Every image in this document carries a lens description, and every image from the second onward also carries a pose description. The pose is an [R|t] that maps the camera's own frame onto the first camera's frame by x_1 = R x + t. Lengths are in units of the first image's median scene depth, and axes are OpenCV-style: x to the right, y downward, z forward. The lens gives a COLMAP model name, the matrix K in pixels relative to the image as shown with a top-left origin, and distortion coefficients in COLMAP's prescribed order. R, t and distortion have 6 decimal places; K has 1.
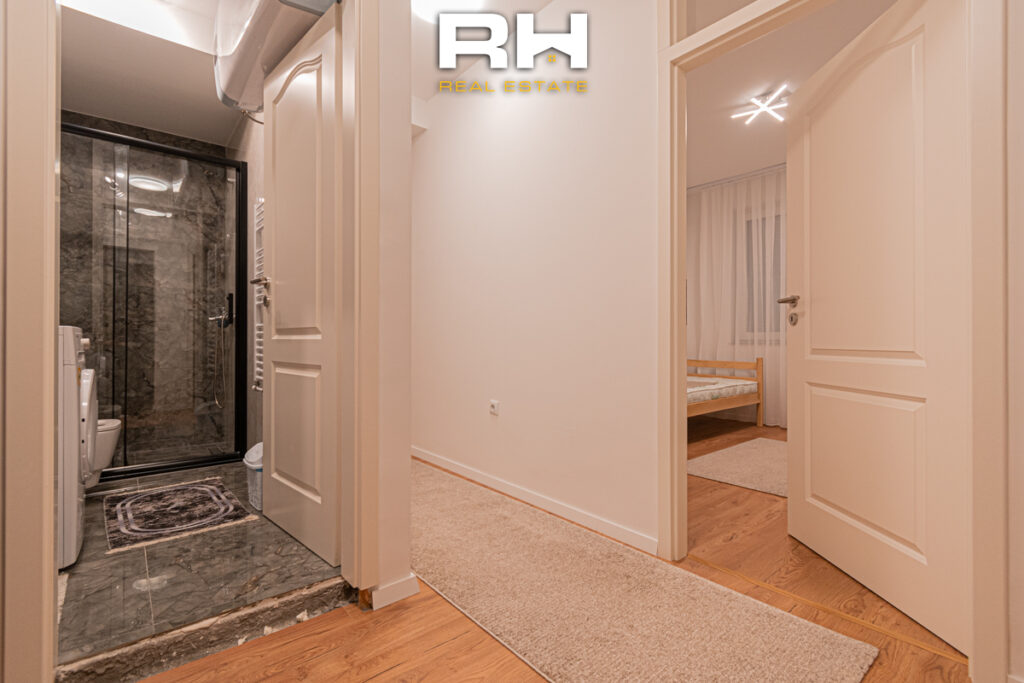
lens RADIAL K [[461.3, 0, 504.3], [0, 461.3, 337.8], [0, 0, 1]] dist [0.004373, -0.000760]
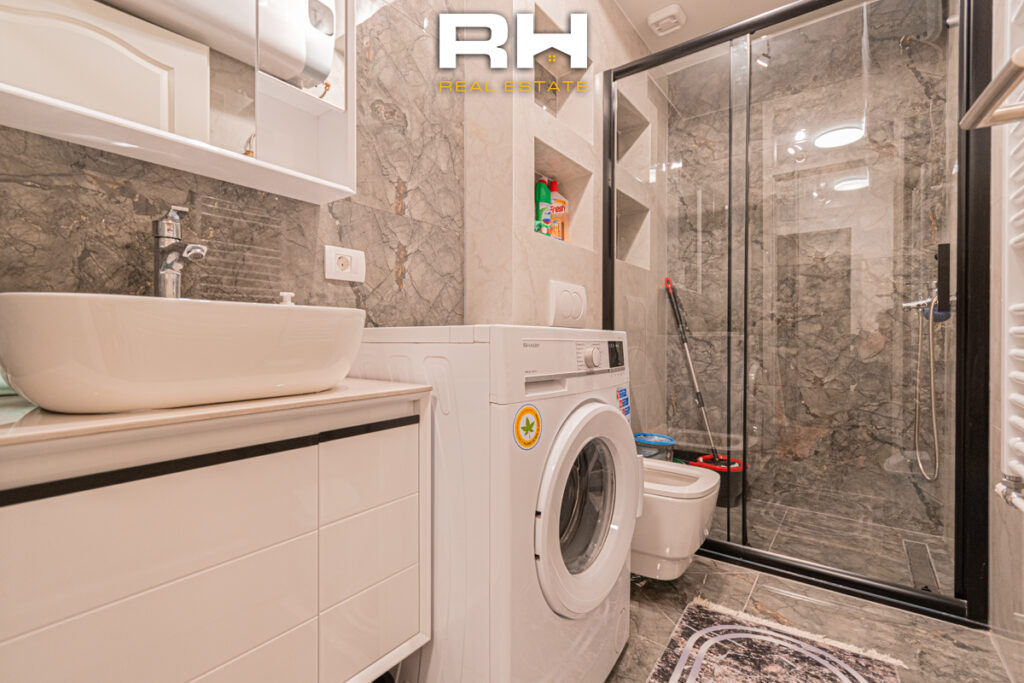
lens RADIAL K [[461.3, 0, 504.3], [0, 461.3, 339.1], [0, 0, 1]] dist [0.004373, -0.000760]
pose [[0.225563, 0.001807, -0.974227, -0.221916], [-0.000491, 0.999998, 0.001741, -0.004057], [0.974228, 0.000086, 0.225564, 0.429809]]
